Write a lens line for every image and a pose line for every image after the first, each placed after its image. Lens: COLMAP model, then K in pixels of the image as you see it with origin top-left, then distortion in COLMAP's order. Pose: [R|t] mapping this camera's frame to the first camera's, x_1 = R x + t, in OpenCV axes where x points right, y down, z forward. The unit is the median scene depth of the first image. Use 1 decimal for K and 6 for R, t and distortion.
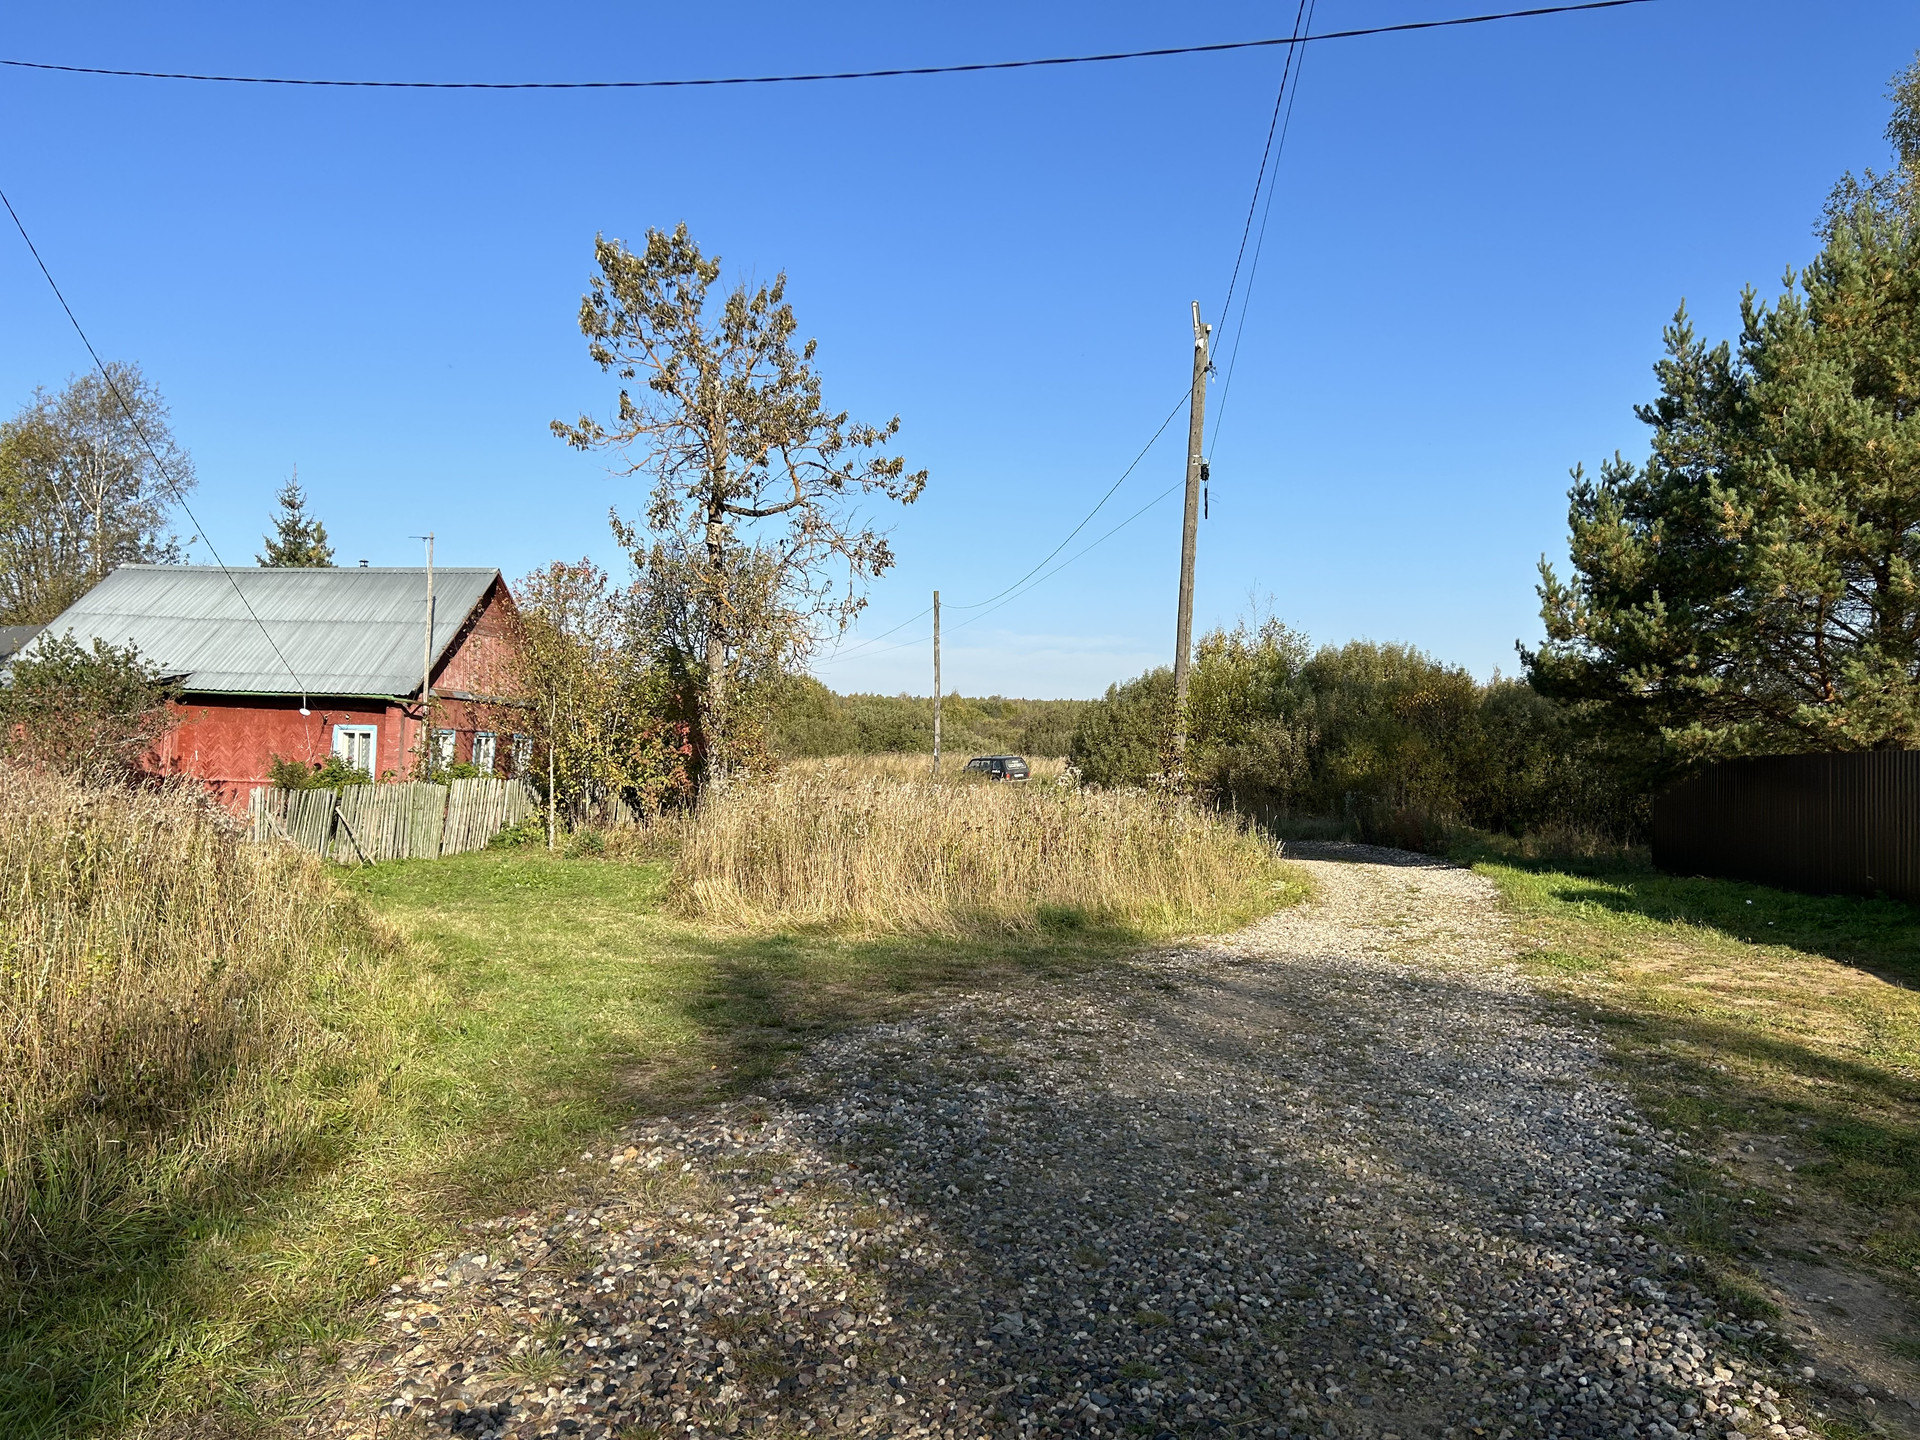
lens RADIAL K [[1431.4, 0, 951.4], [0, 1431.4, 721.5], [0, 0, 1]] dist [0.060771, -0.057225]
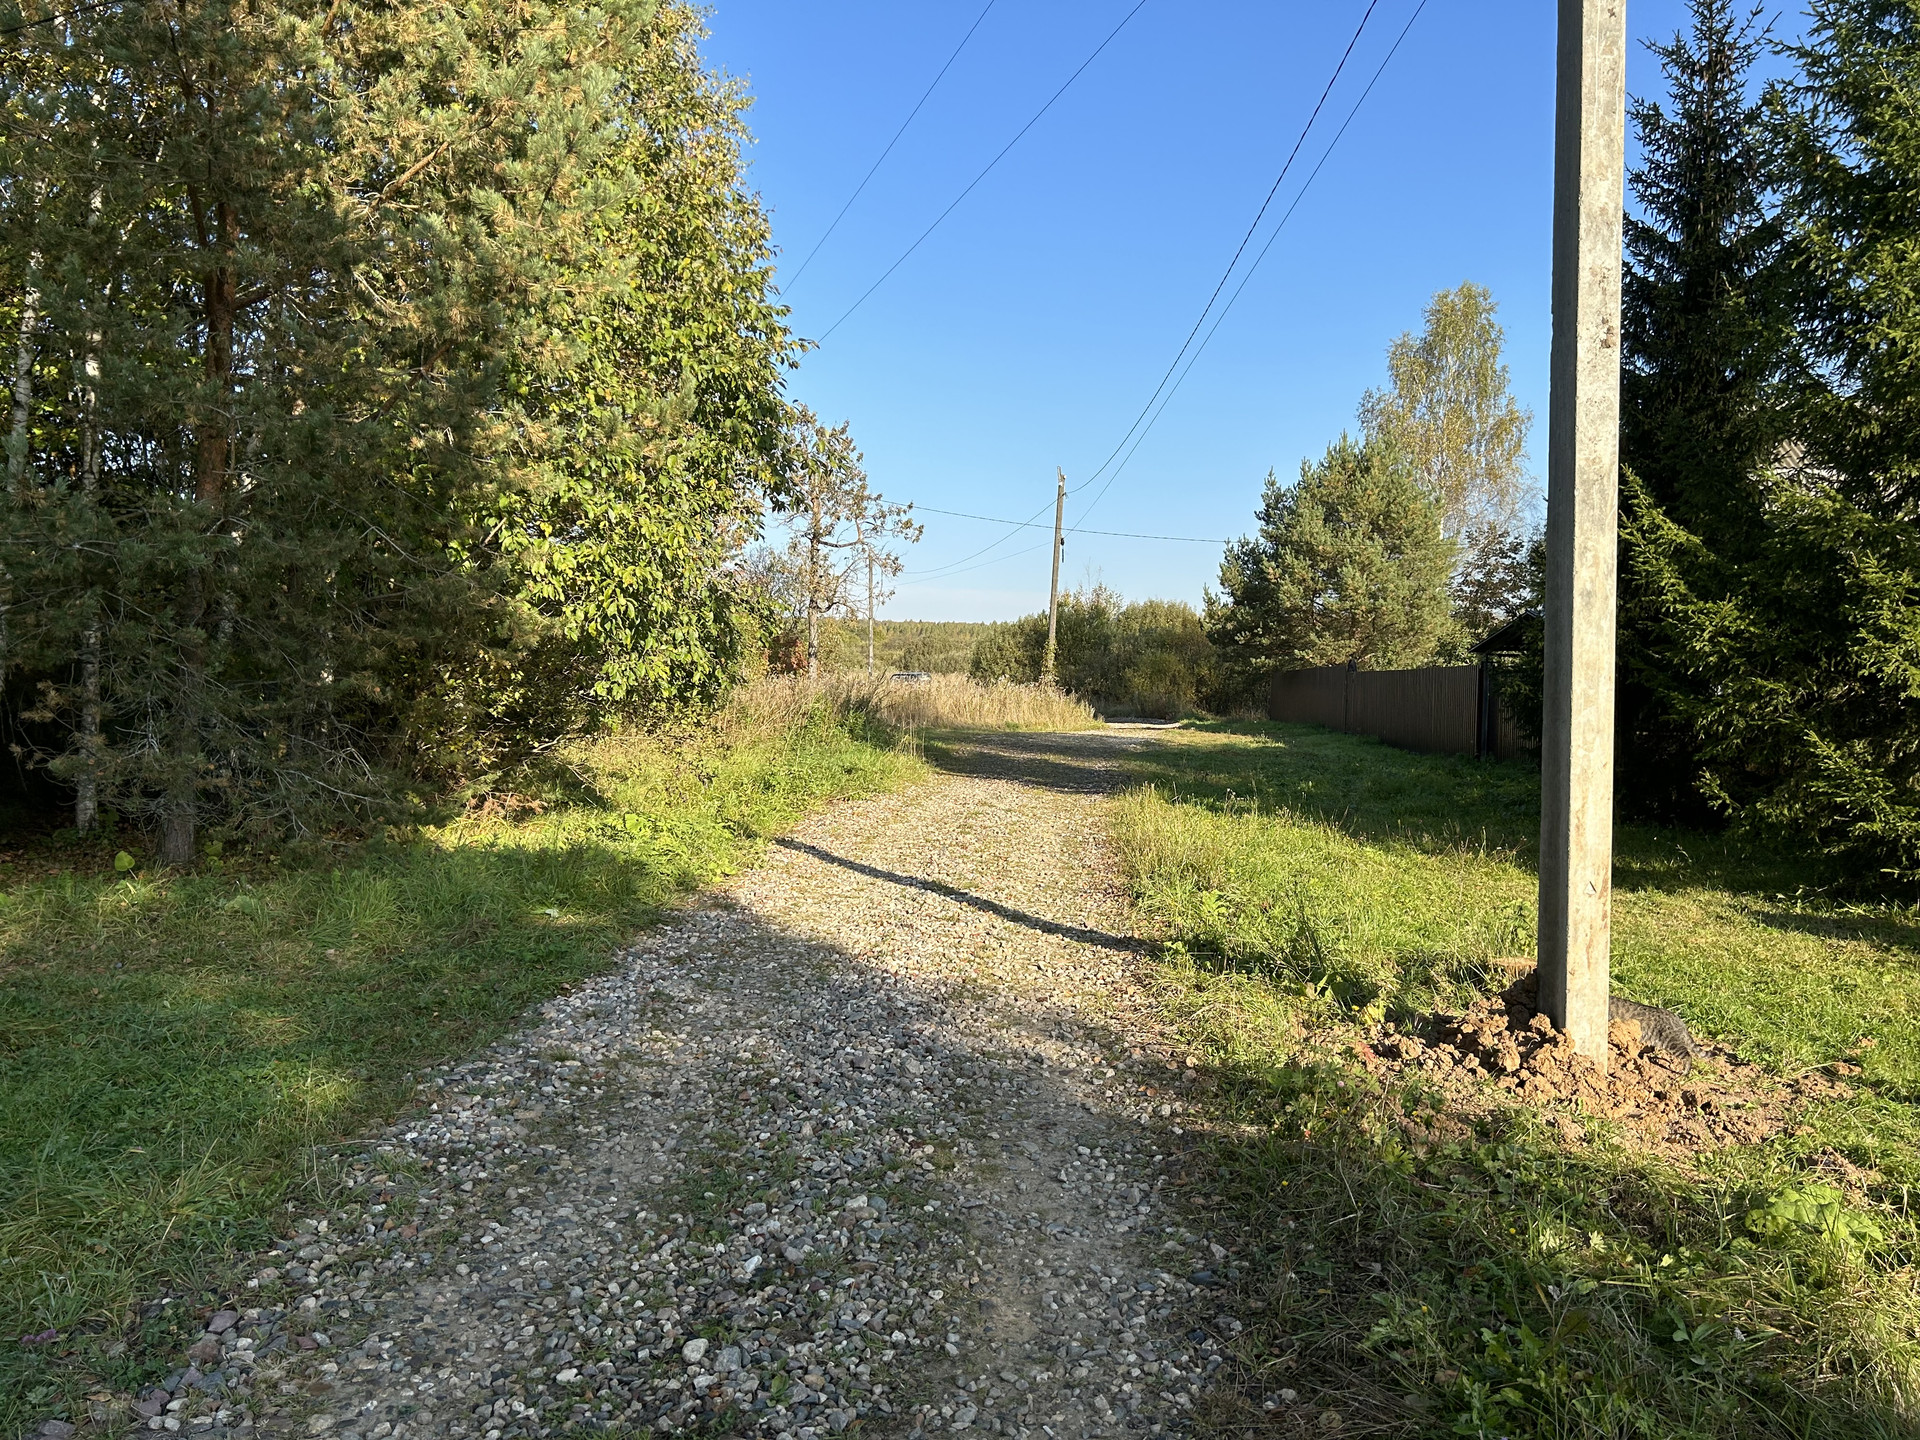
lens RADIAL K [[1431.4, 0, 963.7], [0, 1431.4, 722.2], [0, 0, 1]] dist [0.060771, -0.057225]
pose [[0.993266, 0.000858, 0.115850, -0.195283], [-0.007476, 0.998363, 0.056698, -0.016344], [-0.115612, -0.057182, 0.991647, -1.005661]]
